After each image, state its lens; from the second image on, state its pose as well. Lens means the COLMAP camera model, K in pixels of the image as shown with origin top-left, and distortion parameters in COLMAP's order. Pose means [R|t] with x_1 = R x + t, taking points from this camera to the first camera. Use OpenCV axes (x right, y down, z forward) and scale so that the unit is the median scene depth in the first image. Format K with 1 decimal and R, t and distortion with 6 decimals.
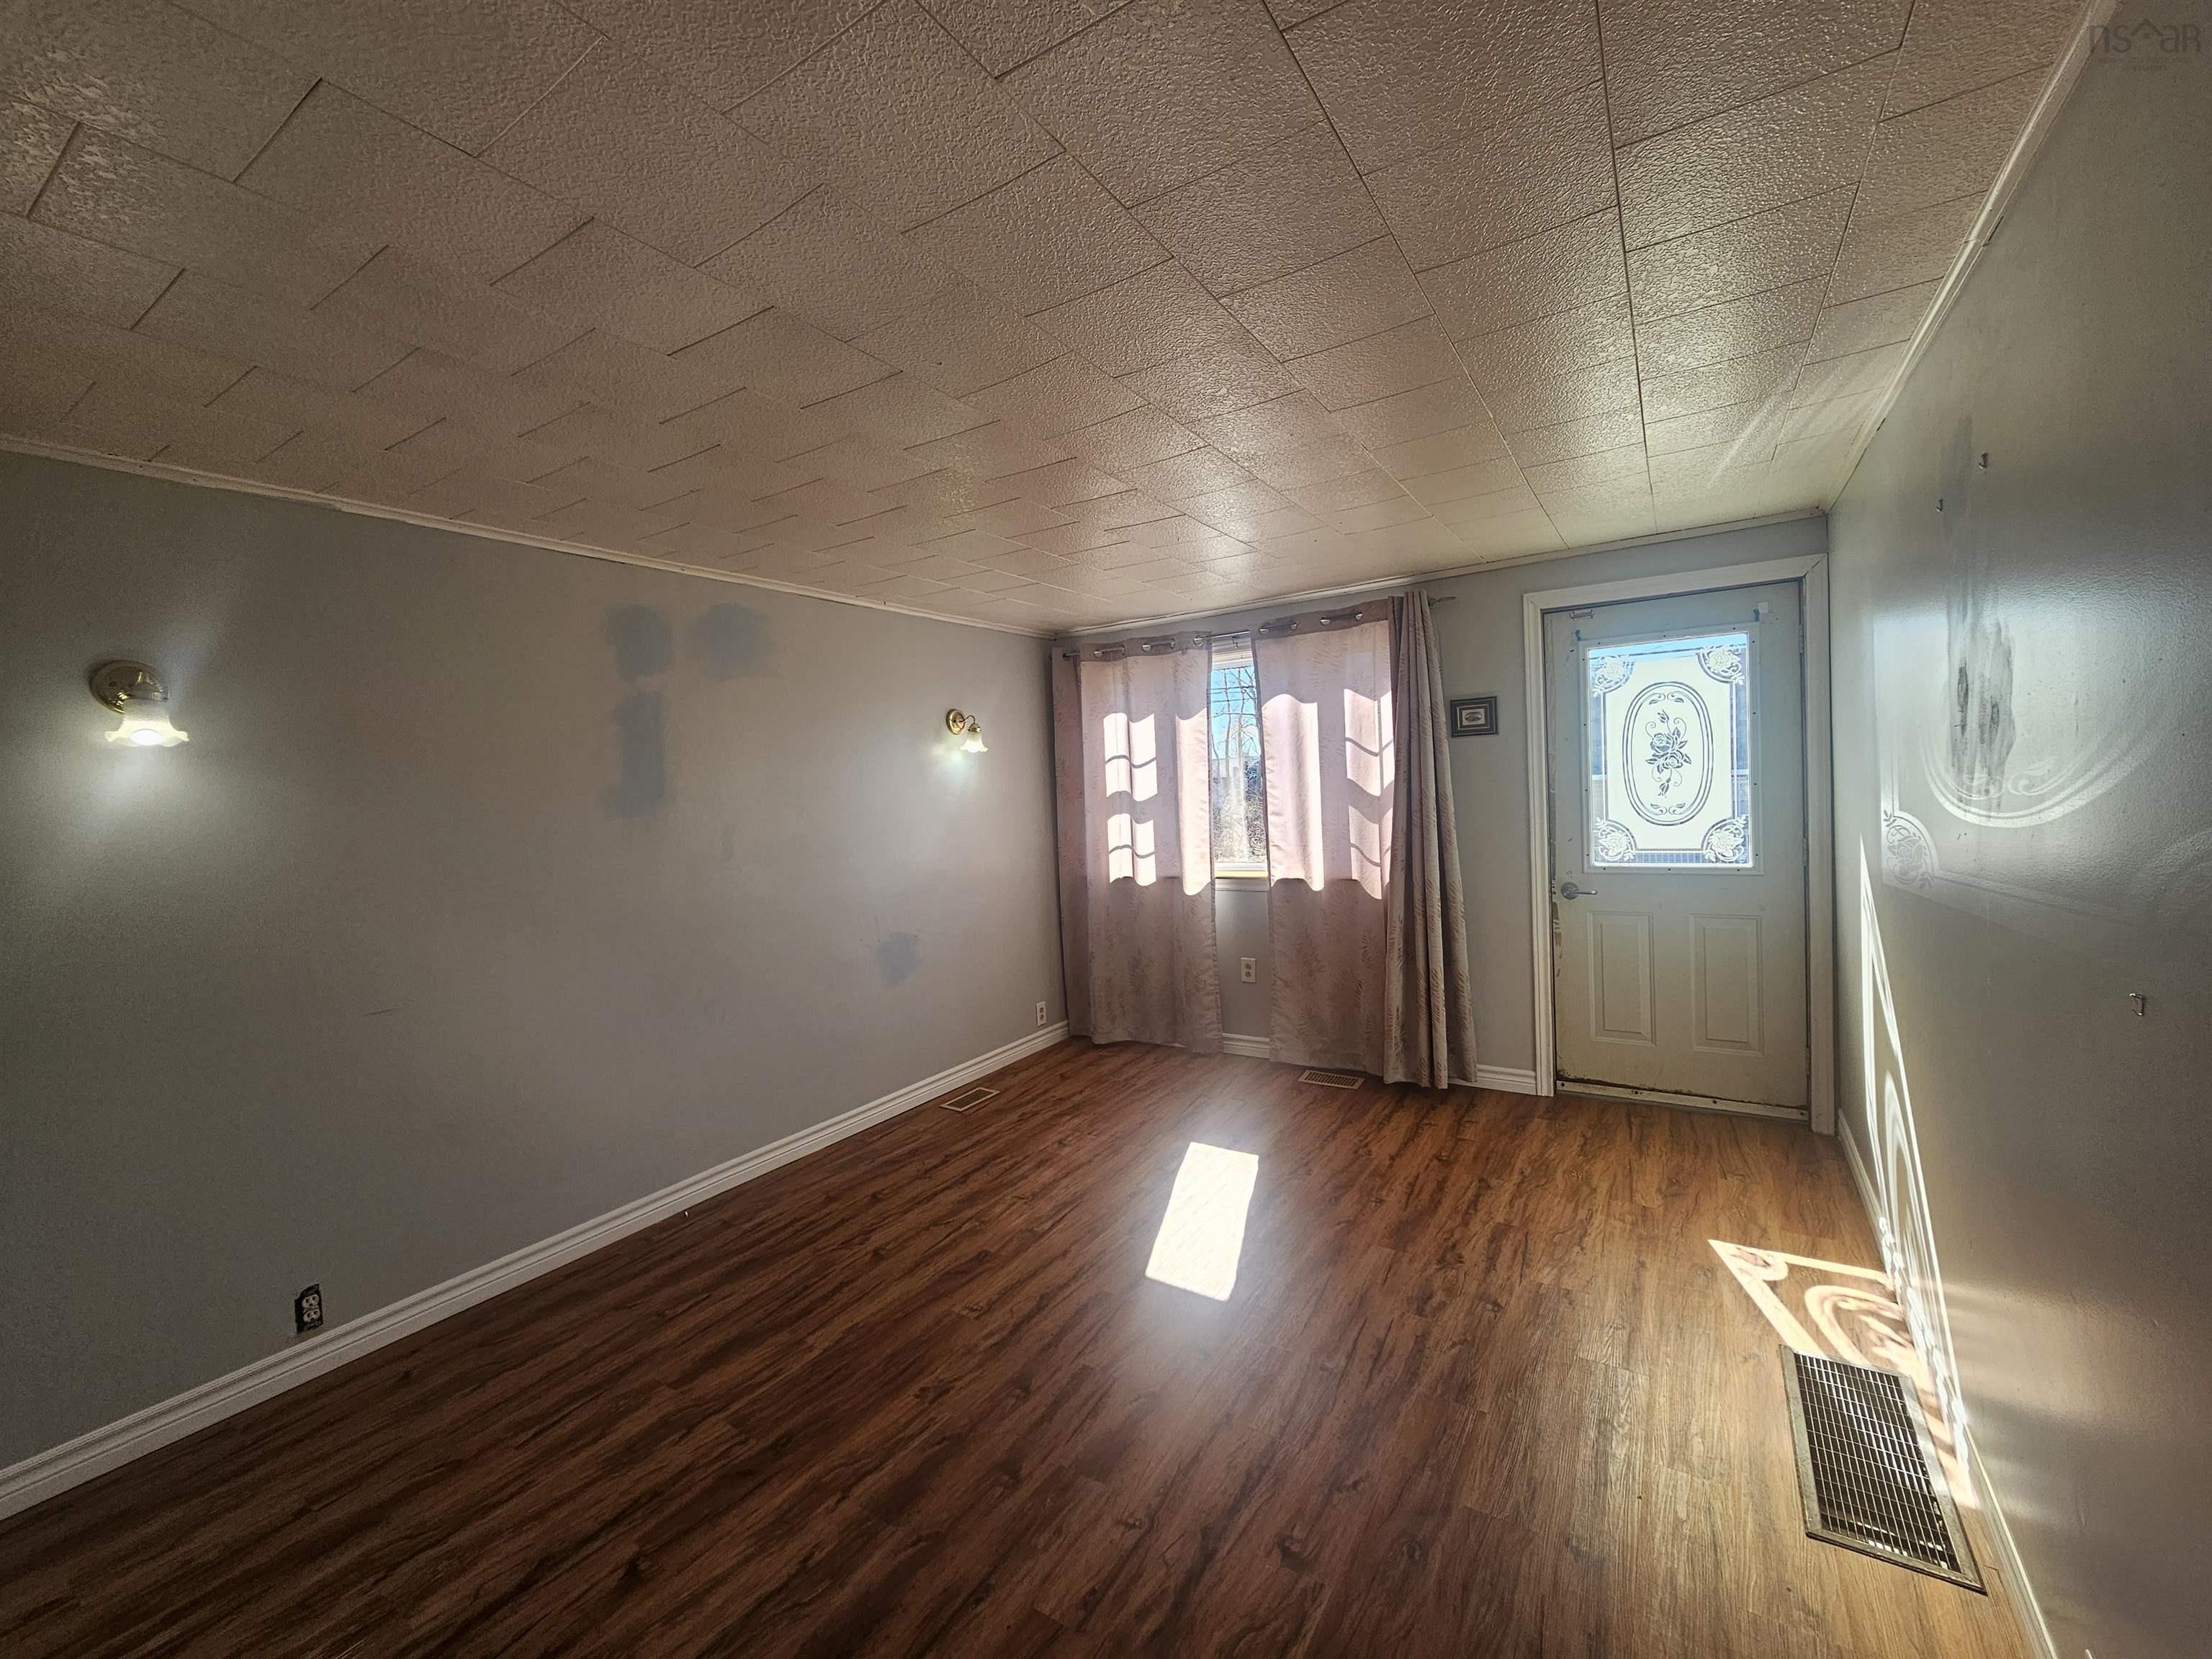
lens RADIAL K [[915.3, 0, 1101.1], [0, 915.3, 827.7], [0, 0, 1]] dist [-0.000849, -0.002191]
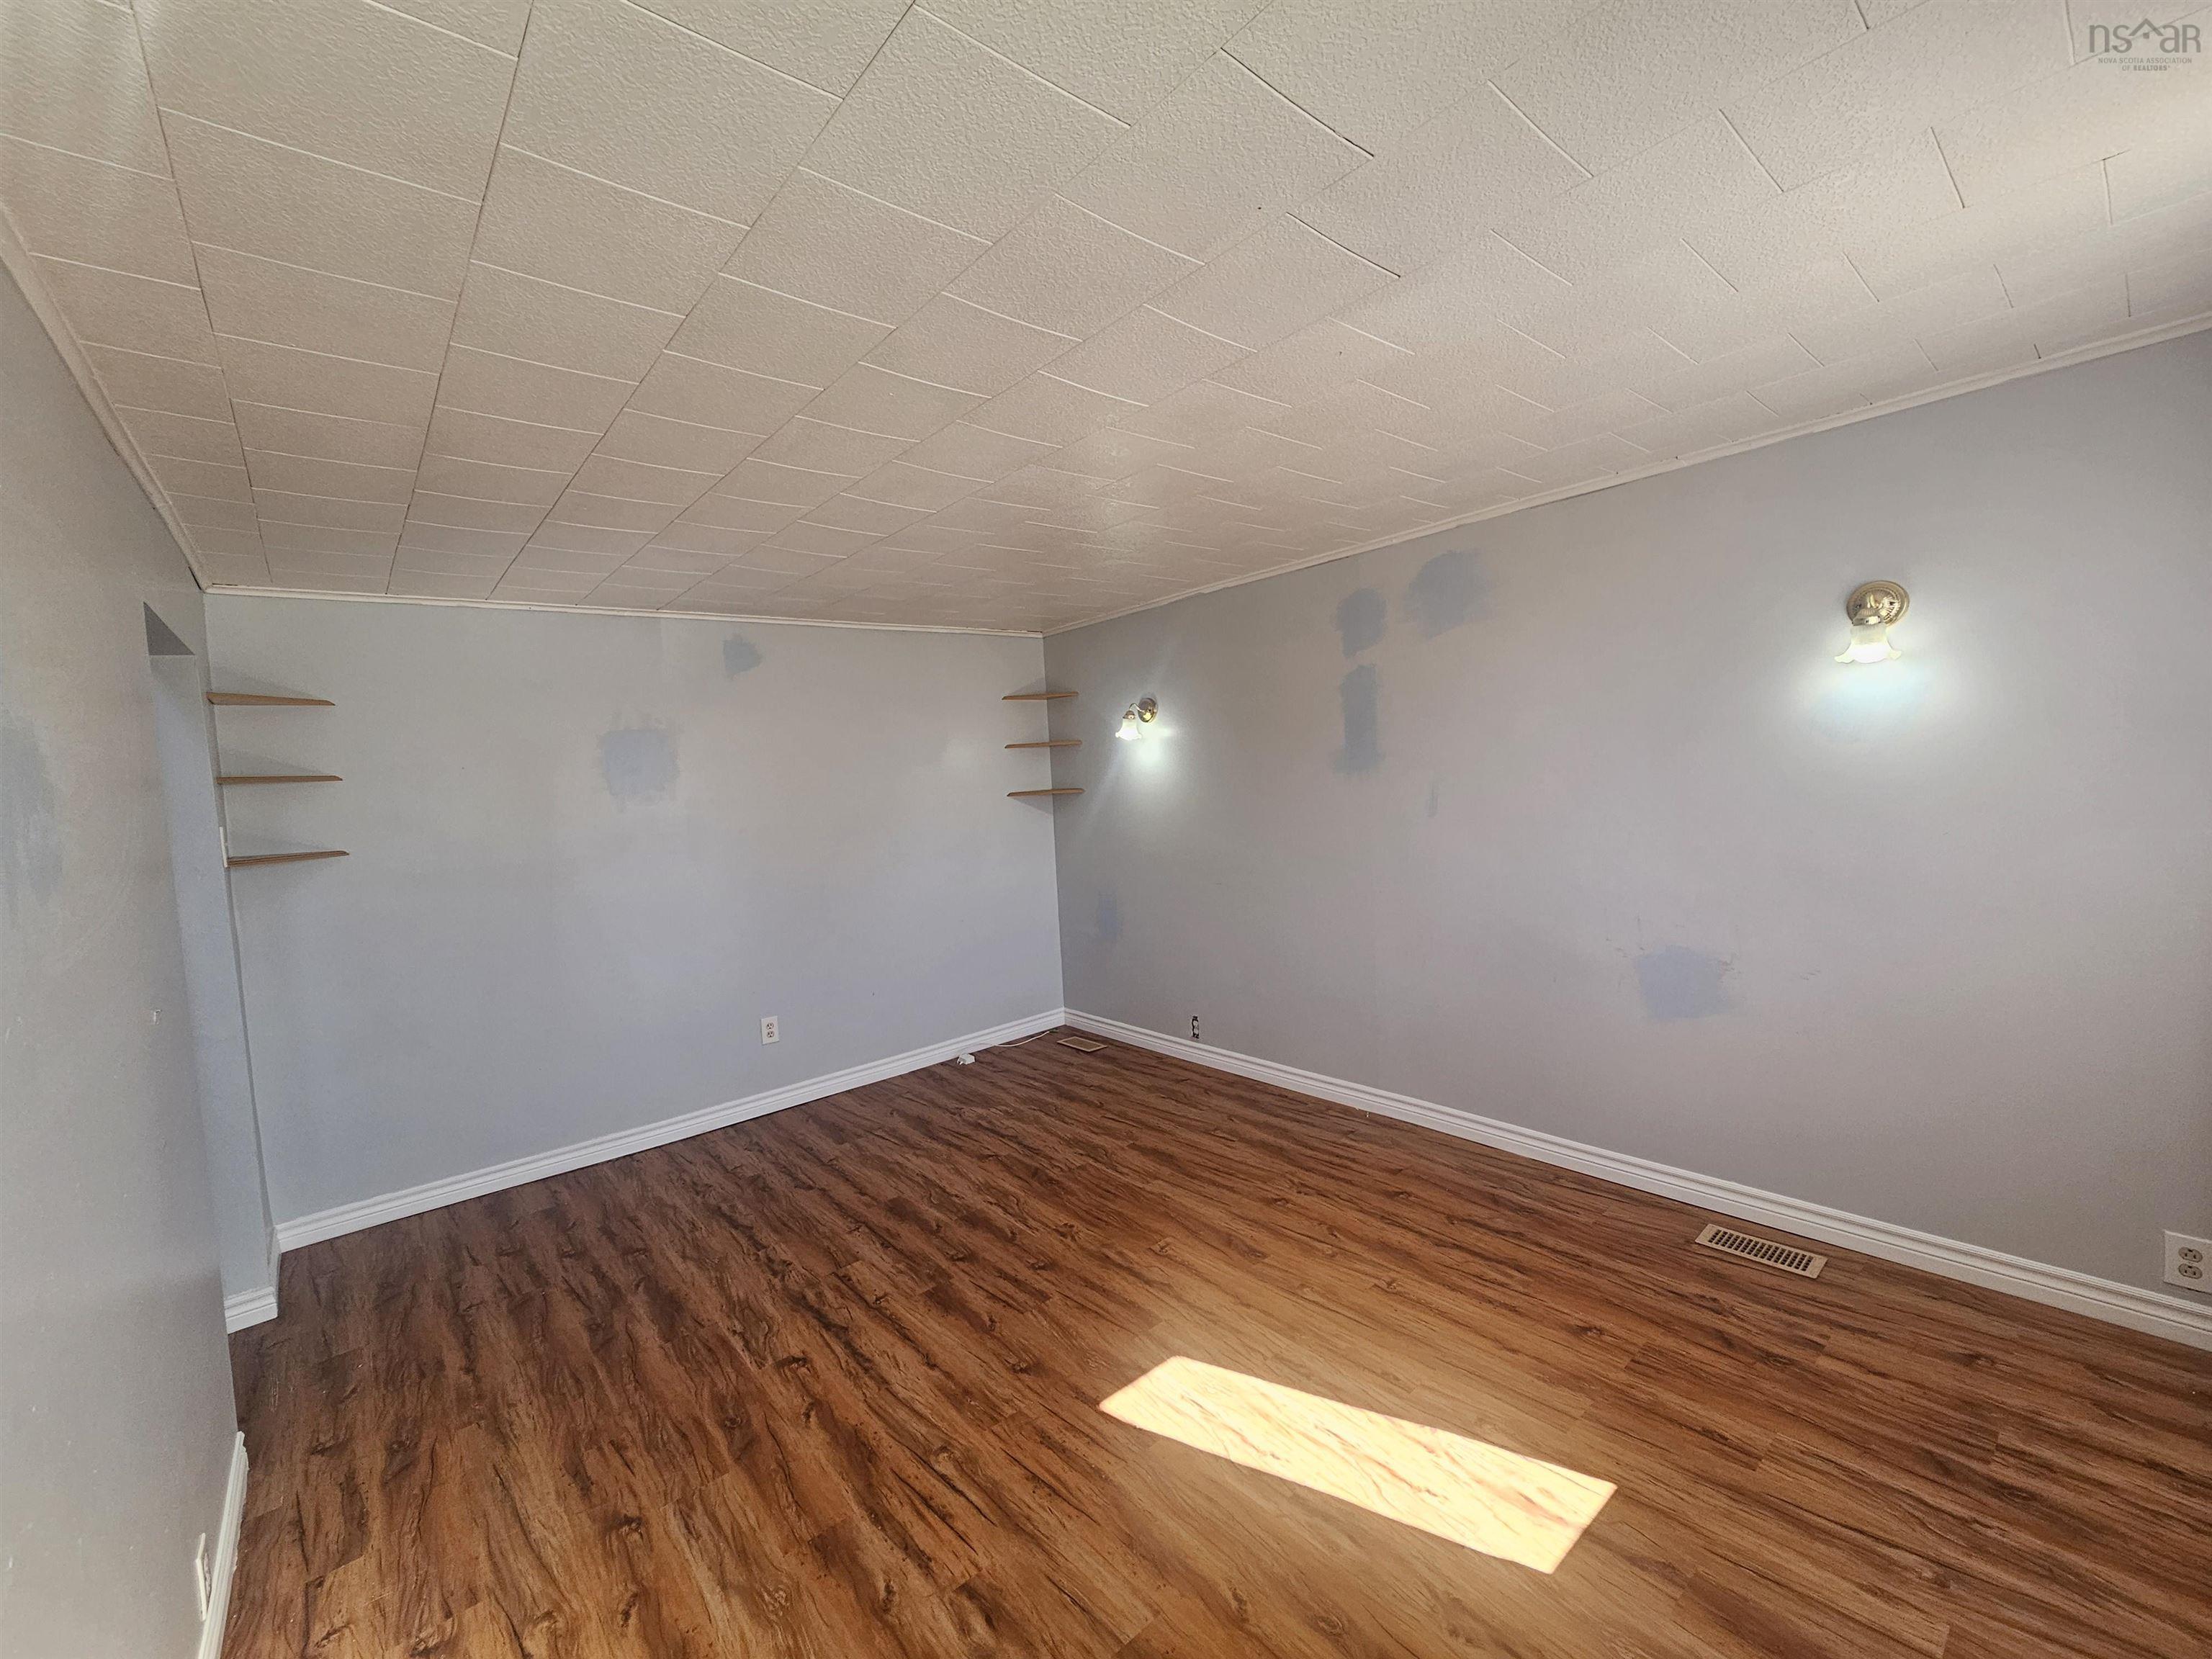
lens RADIAL K [[915.3, 0, 1101.1], [0, 915.3, 827.7], [0, 0, 1]] dist [-0.000849, -0.002191]
pose [[-0.299987, 0.124961, -0.945723, 0.818037], [0.033702, 0.992153, 0.120406, -0.108560], [0.953348, 0.004247, -0.301844, 1.185791]]
